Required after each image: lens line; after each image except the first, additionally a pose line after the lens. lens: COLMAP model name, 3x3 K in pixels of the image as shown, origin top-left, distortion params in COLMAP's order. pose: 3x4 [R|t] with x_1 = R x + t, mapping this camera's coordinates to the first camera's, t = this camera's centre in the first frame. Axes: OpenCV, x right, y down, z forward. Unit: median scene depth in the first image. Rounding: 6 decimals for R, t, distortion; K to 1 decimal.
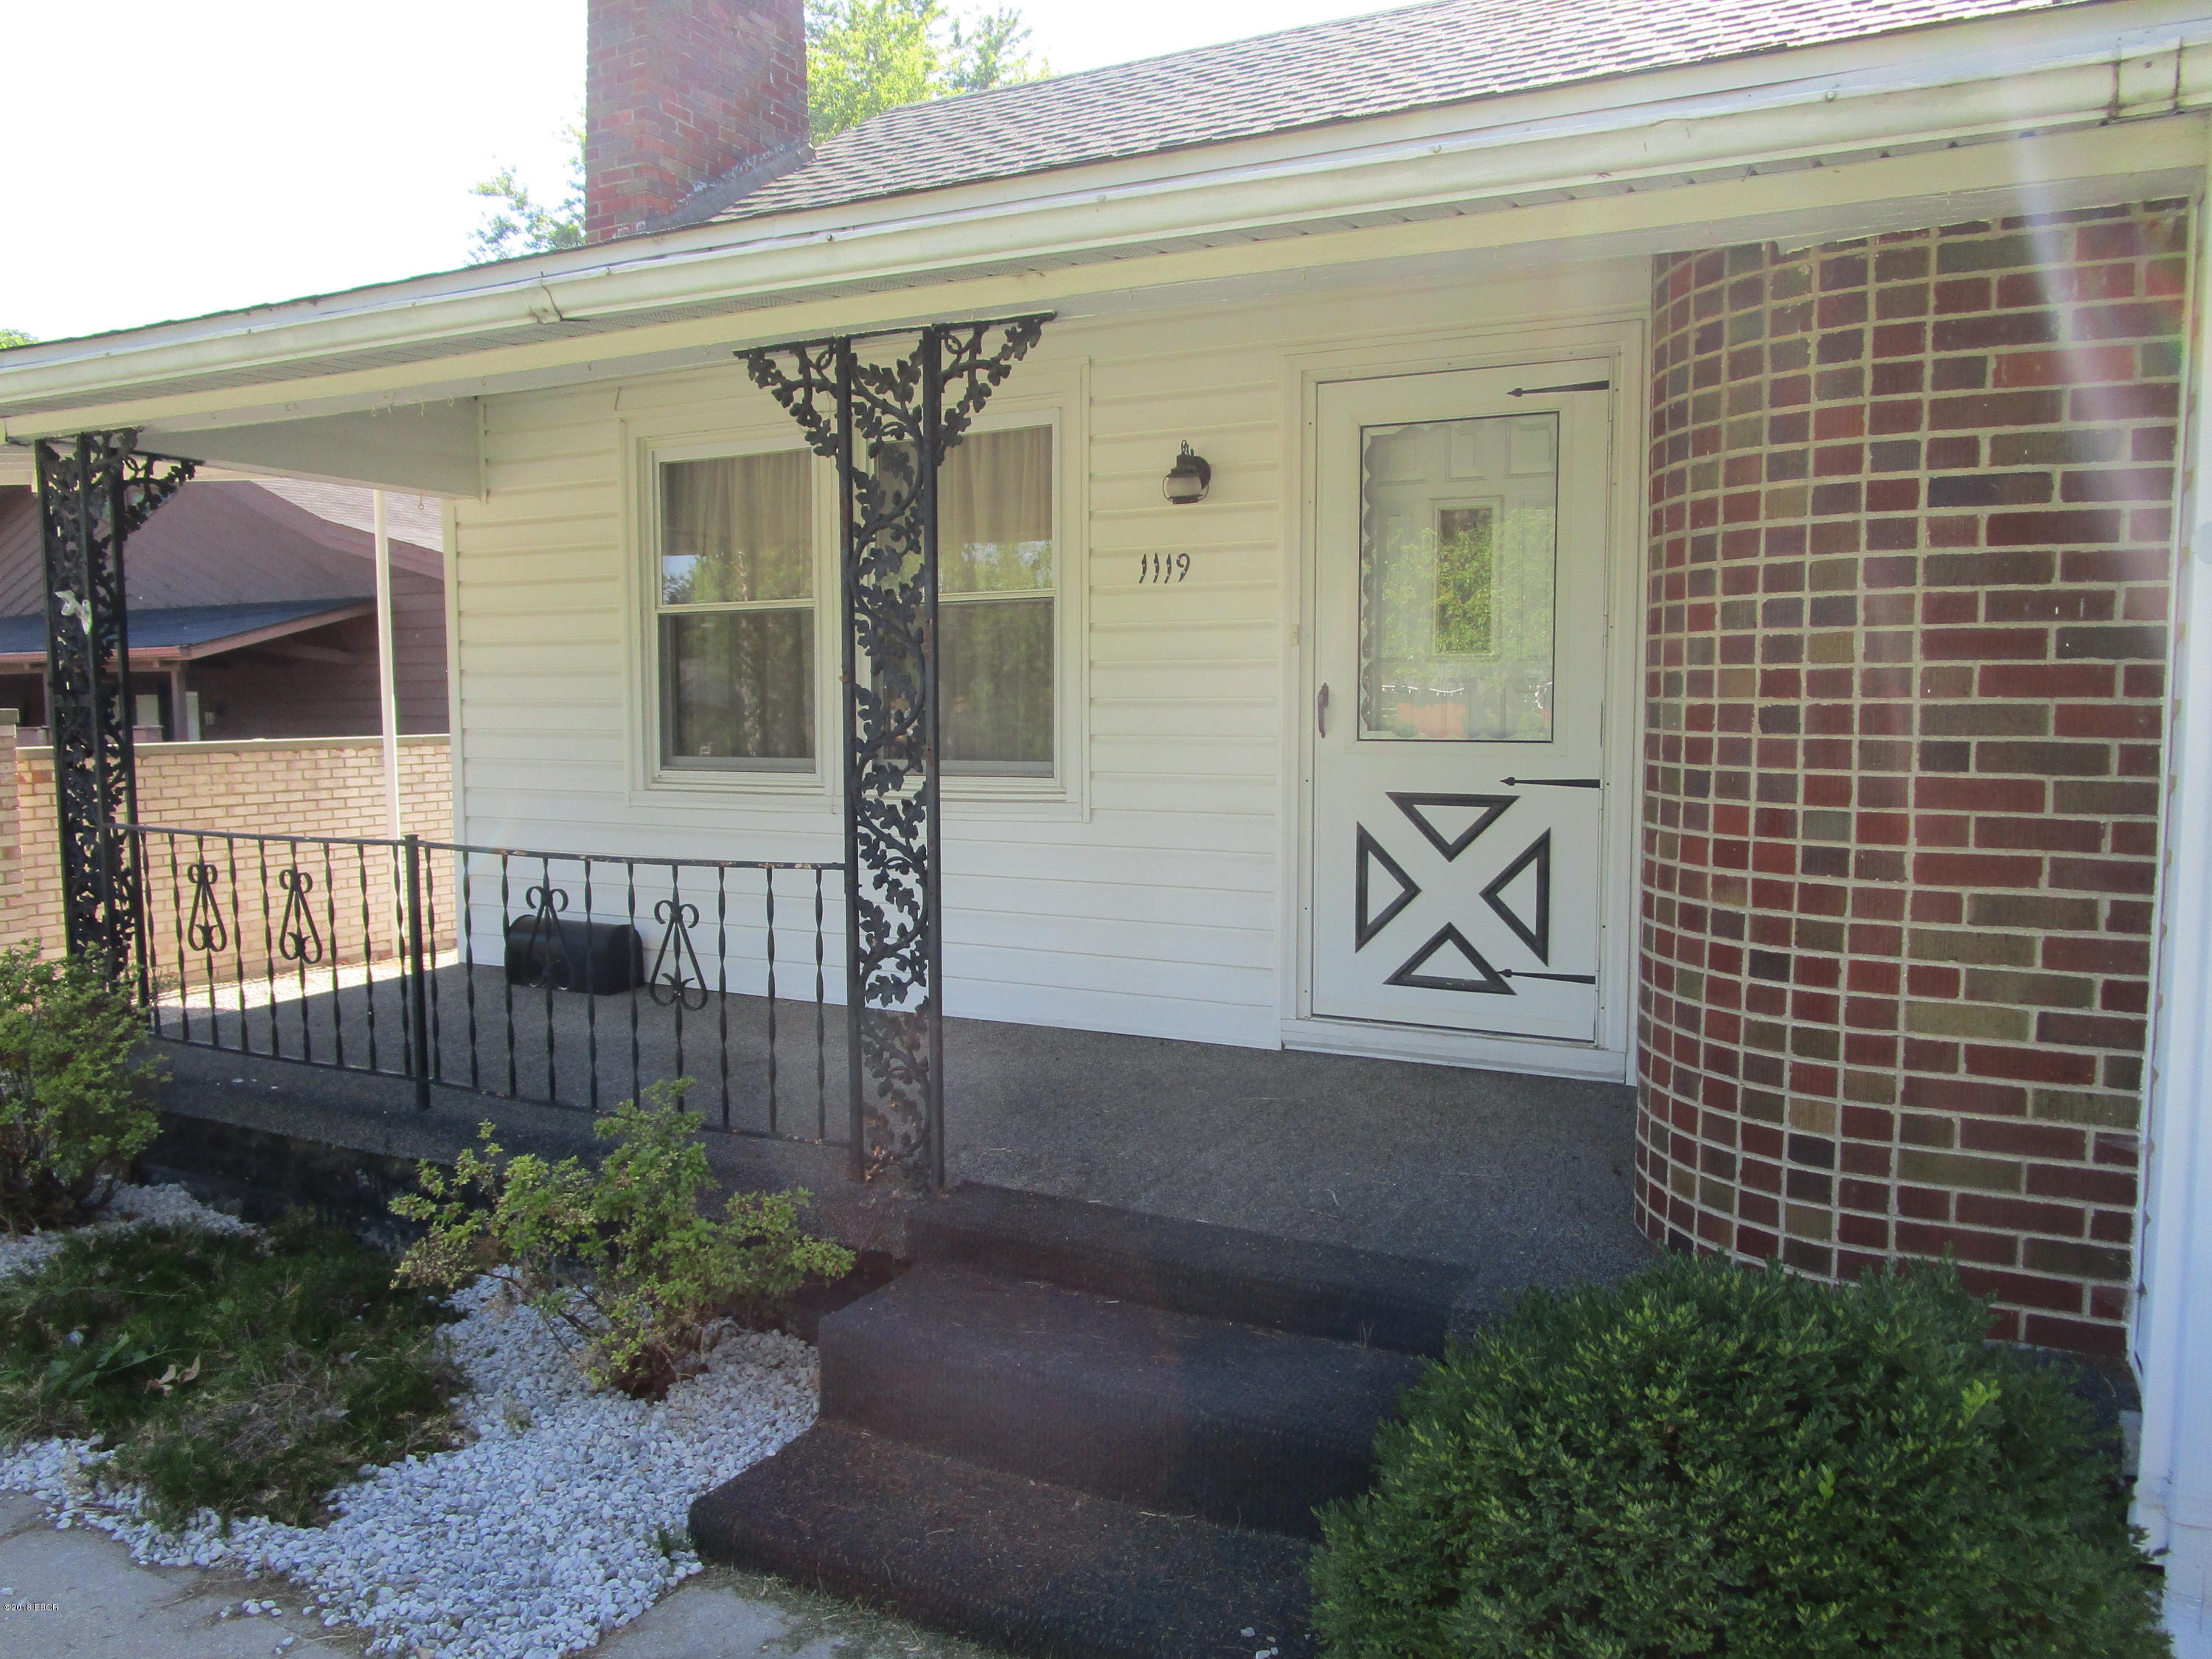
lens RADIAL K [[1576.2, 0, 1106.9], [0, 1576.2, 822.8], [0, 0, 1]] dist [-0.029897, 0.009855]
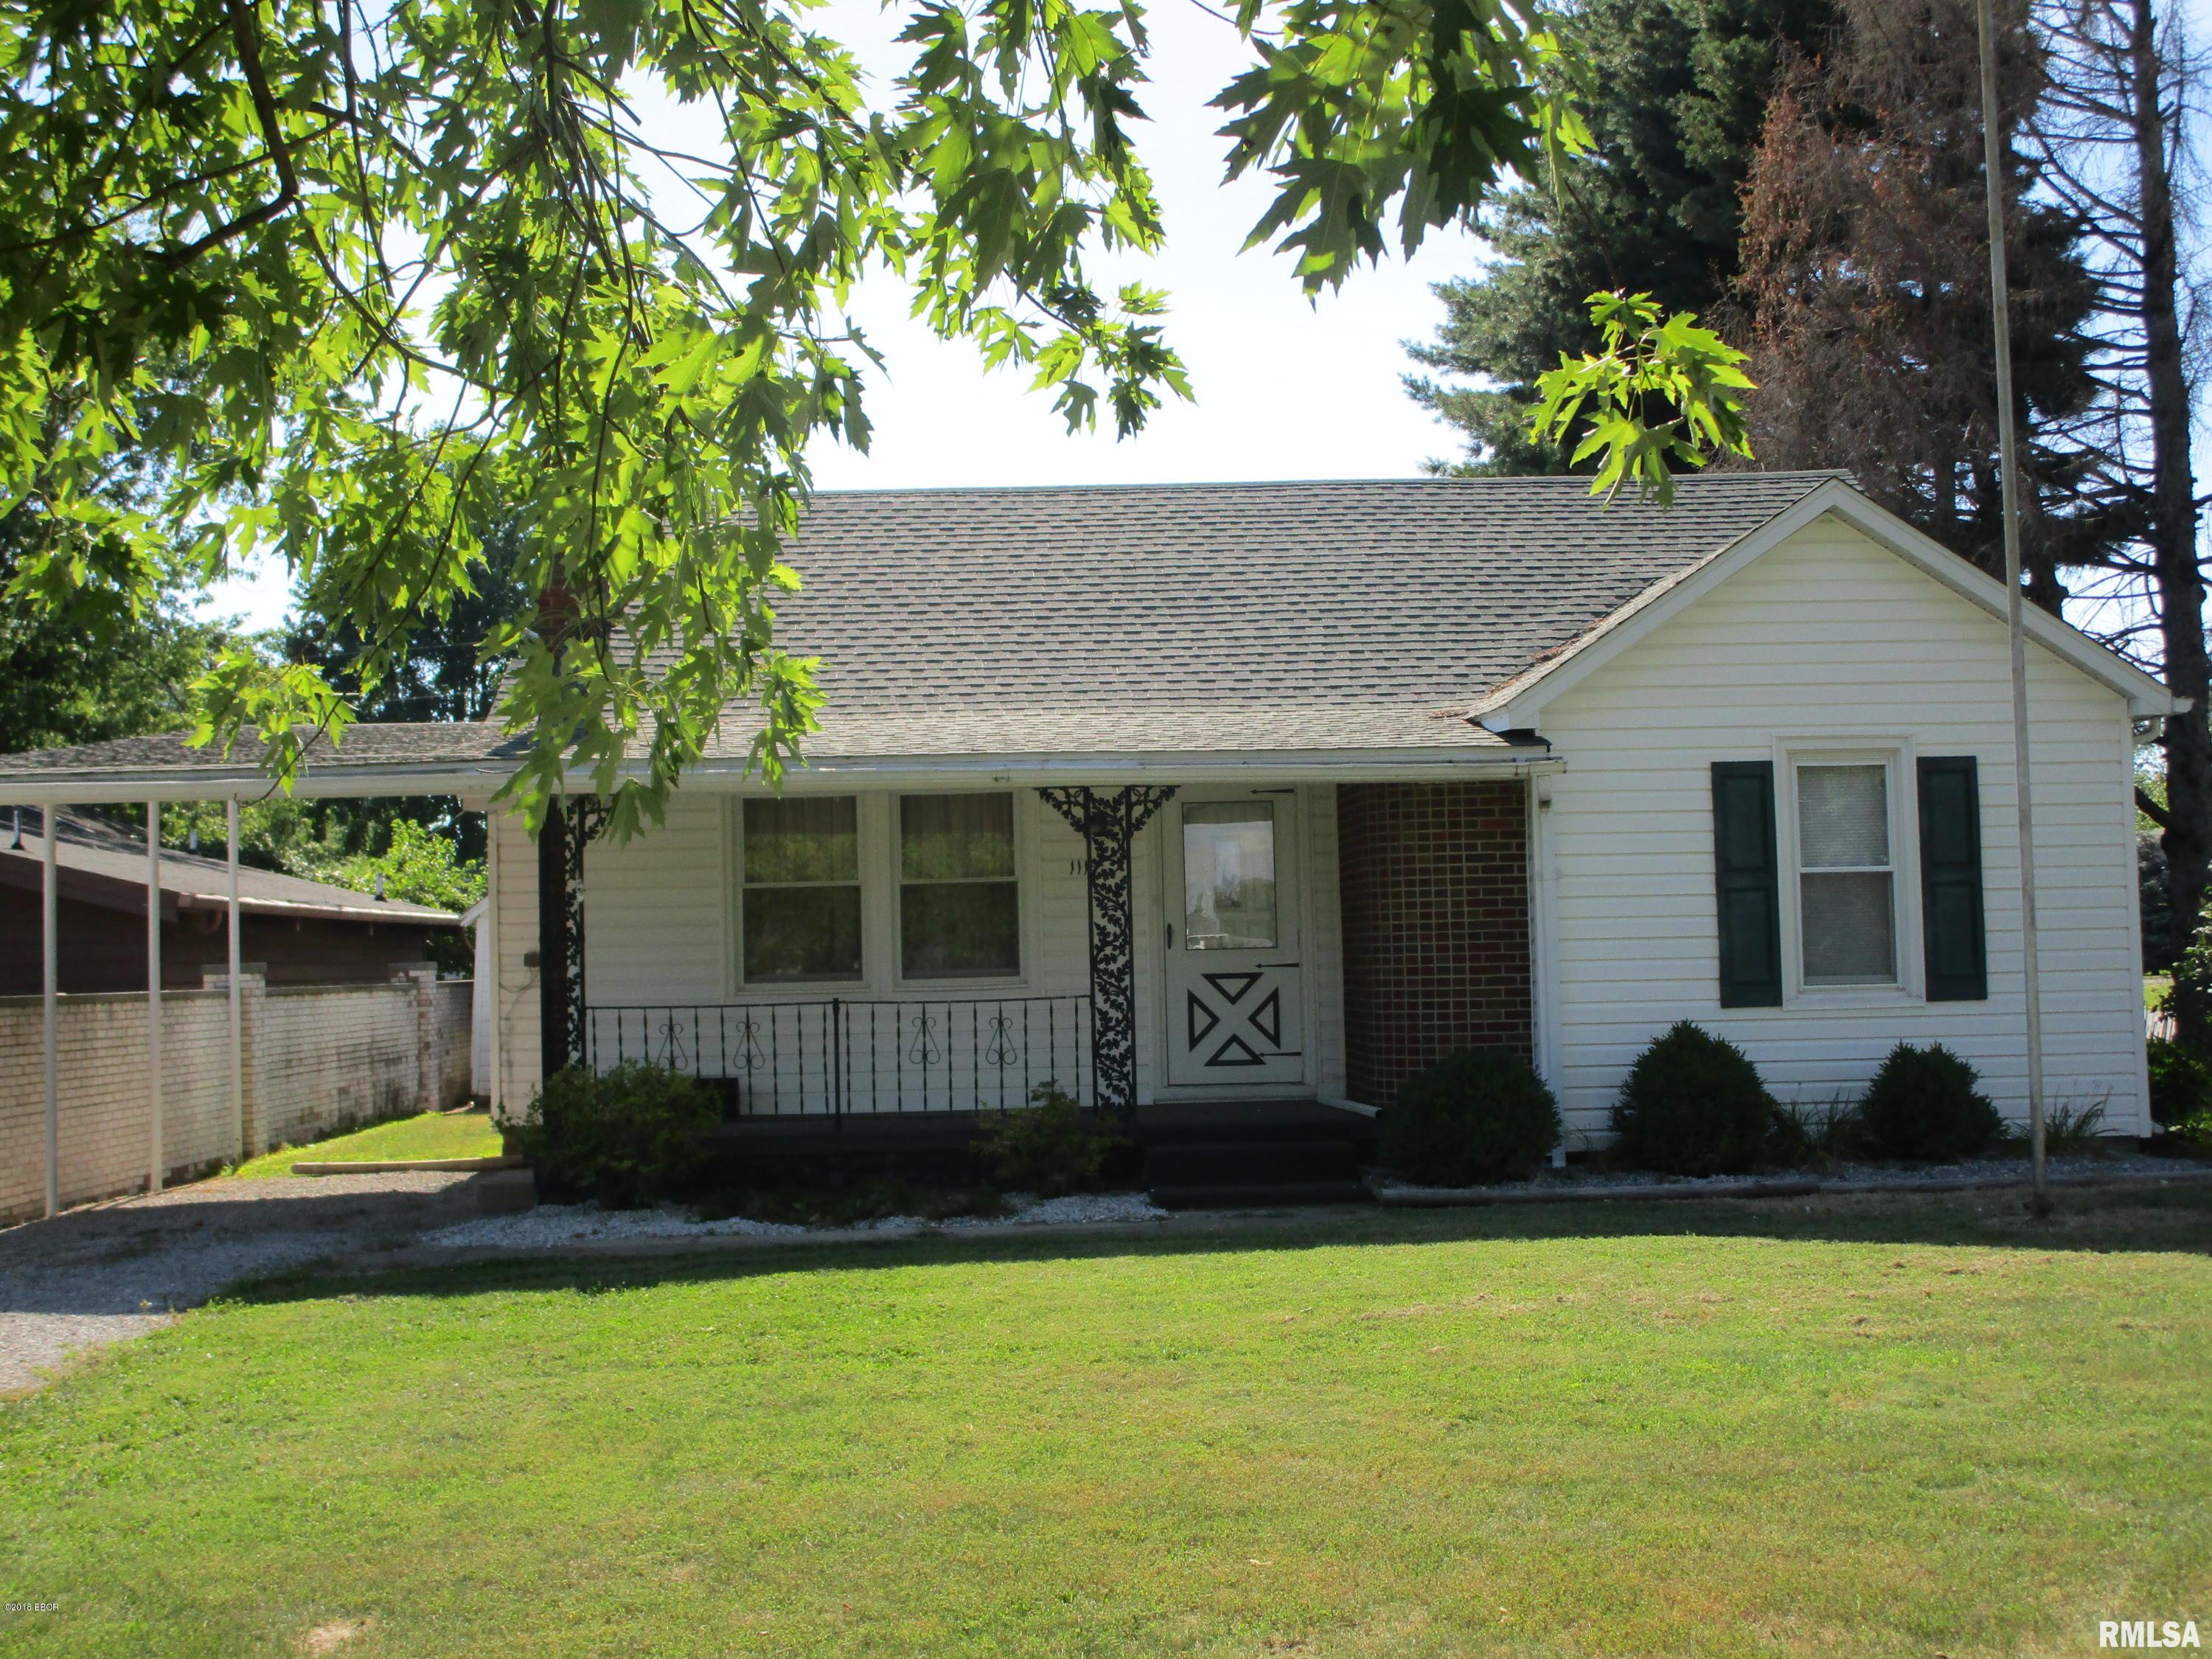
lens RADIAL K [[2459.2, 0, 1106.0], [0, 2459.2, 829.5], [0, 0, 1]] dist [-0.022407, -0.007947]
pose [[0.868829, 0.008099, 0.495046, -2.076852], [0.062469, 0.990083, -0.125834, 0.258904], [-0.491156, 0.140253, 0.859706, -2.387280]]
